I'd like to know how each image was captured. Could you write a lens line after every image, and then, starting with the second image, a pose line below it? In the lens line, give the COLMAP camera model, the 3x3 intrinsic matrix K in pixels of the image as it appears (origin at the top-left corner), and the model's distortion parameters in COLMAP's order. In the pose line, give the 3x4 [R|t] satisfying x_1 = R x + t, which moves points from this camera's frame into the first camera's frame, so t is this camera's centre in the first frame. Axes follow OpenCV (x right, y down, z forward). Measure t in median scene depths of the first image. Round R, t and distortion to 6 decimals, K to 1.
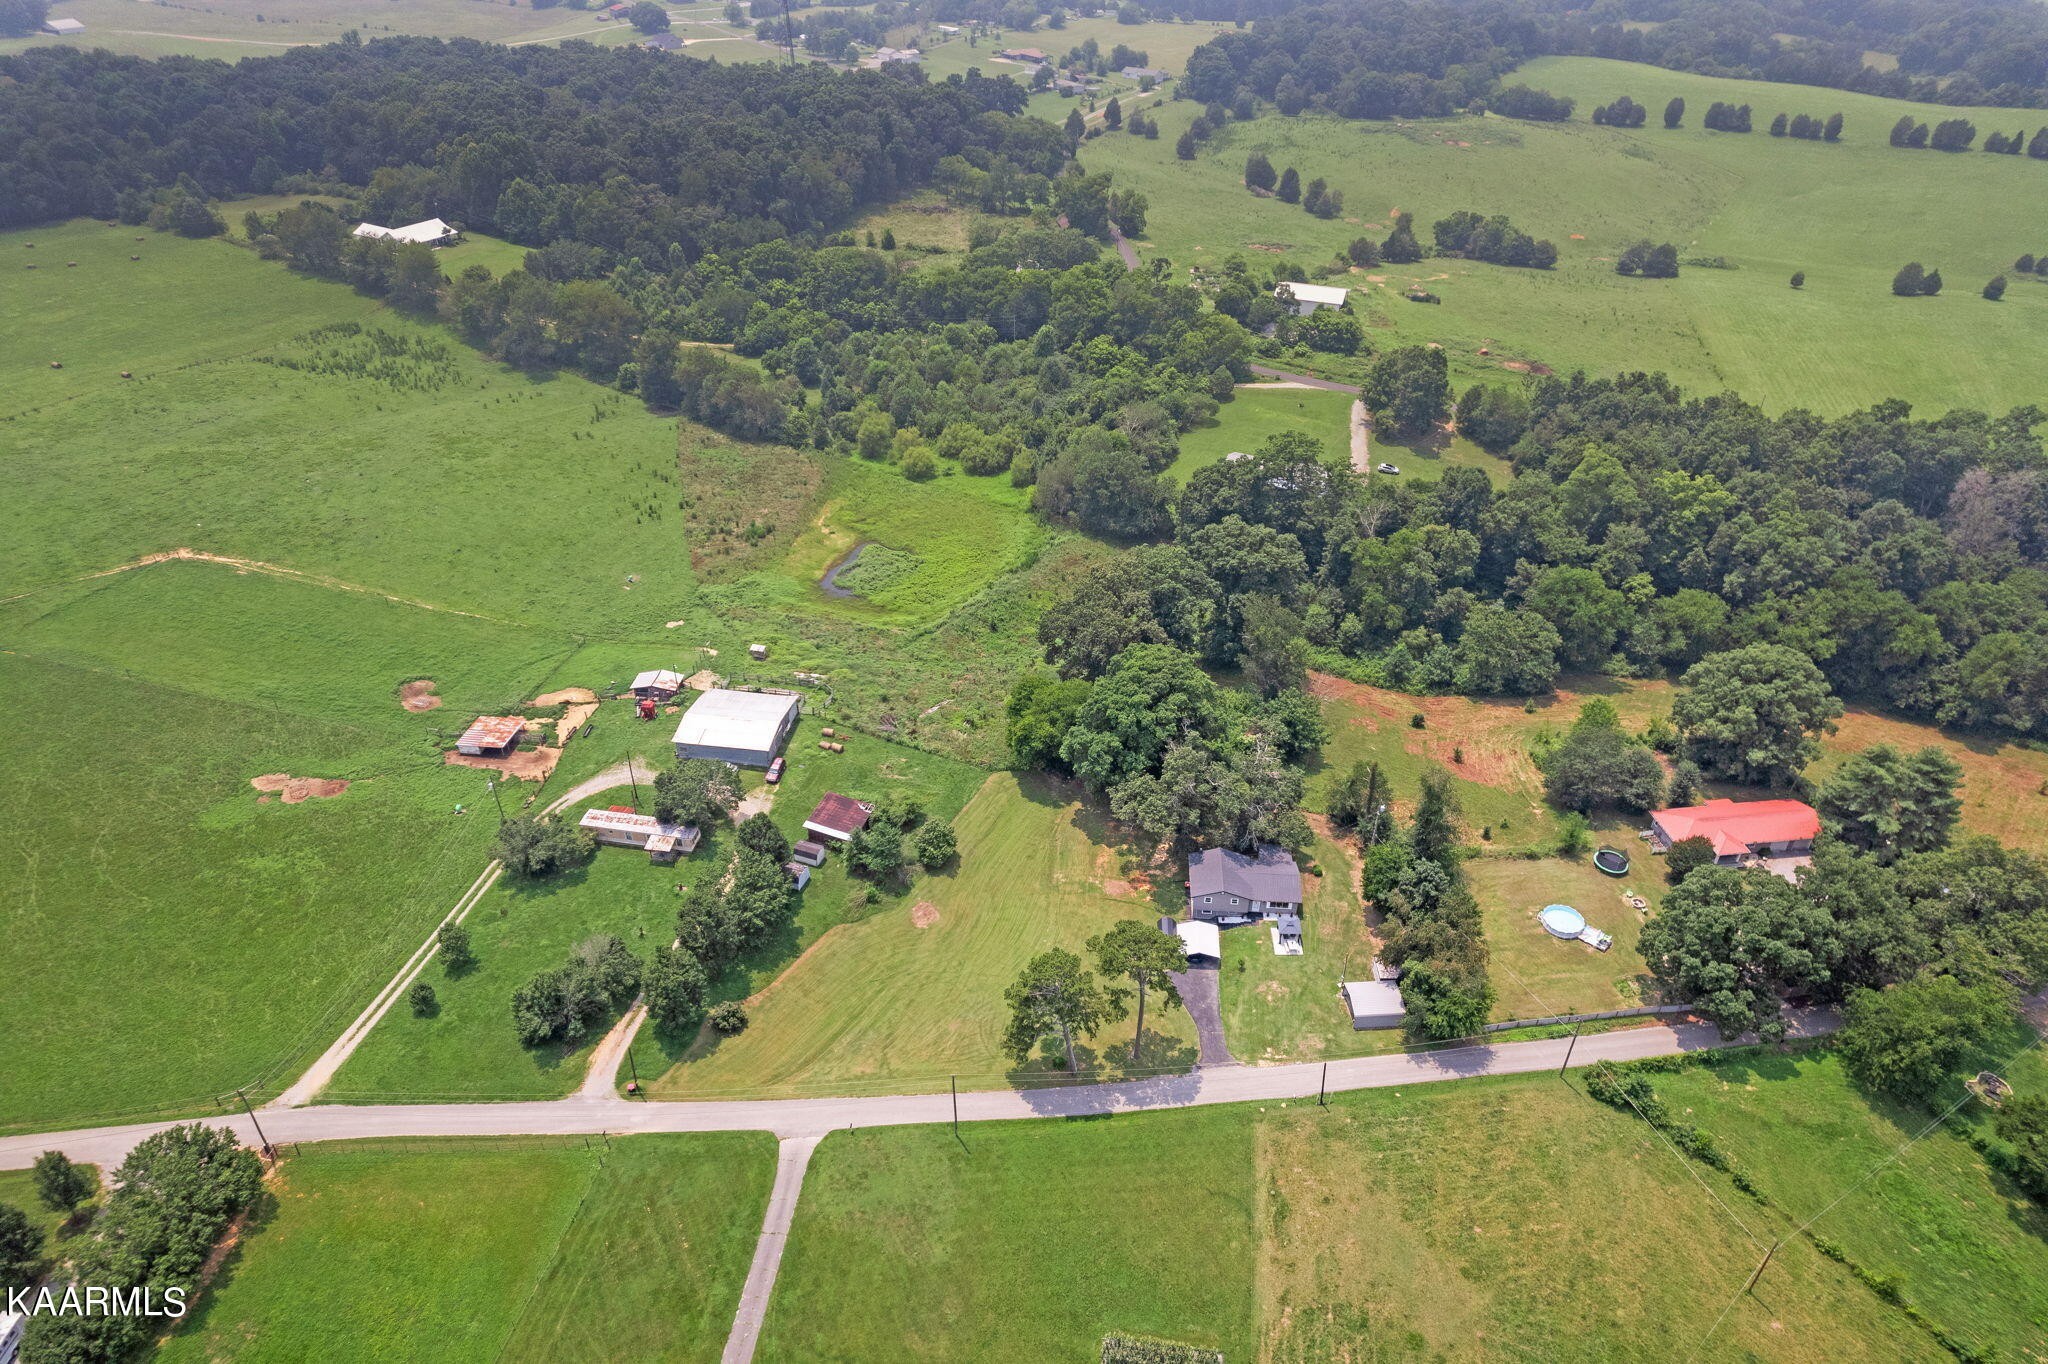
lens RADIAL K [[1322.0, 0, 1032.5], [0, 1322.0, 671.0], [0, 0, 1]] dist [-0.070864, 0.066541]
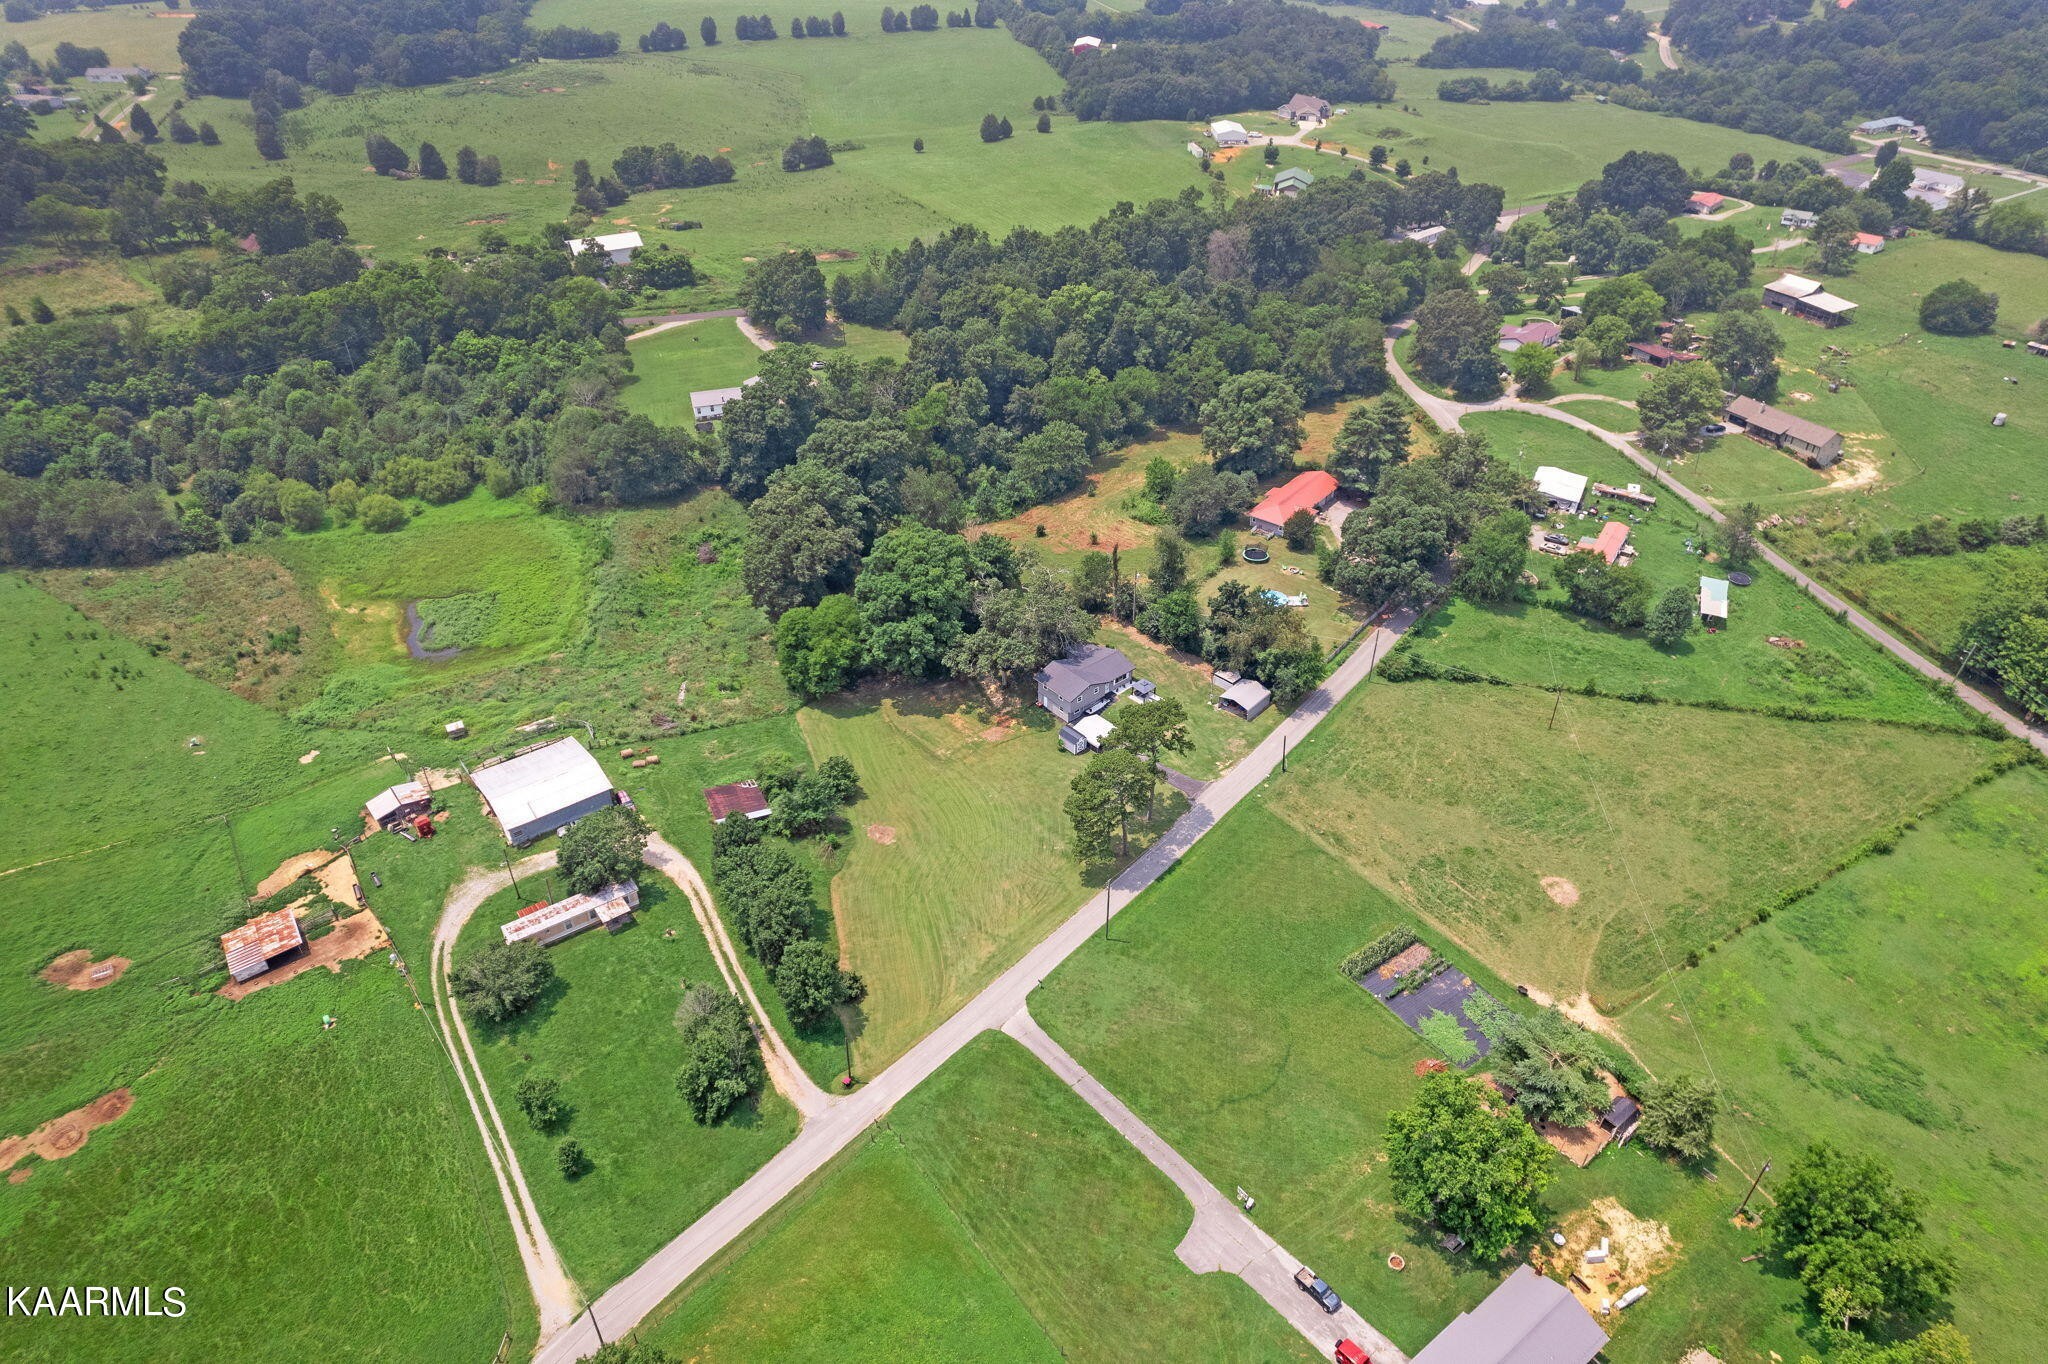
lens RADIAL K [[1322.0, 0, 1032.5], [0, 1322.0, 671.0], [0, 0, 1]] dist [-0.070864, 0.066541]
pose [[0.708649, -0.410475, 0.573870, -0.510281], [0.392382, 0.905251, 0.162966, -0.050636], [-0.586389, 0.109690, 0.802568, 0.077680]]
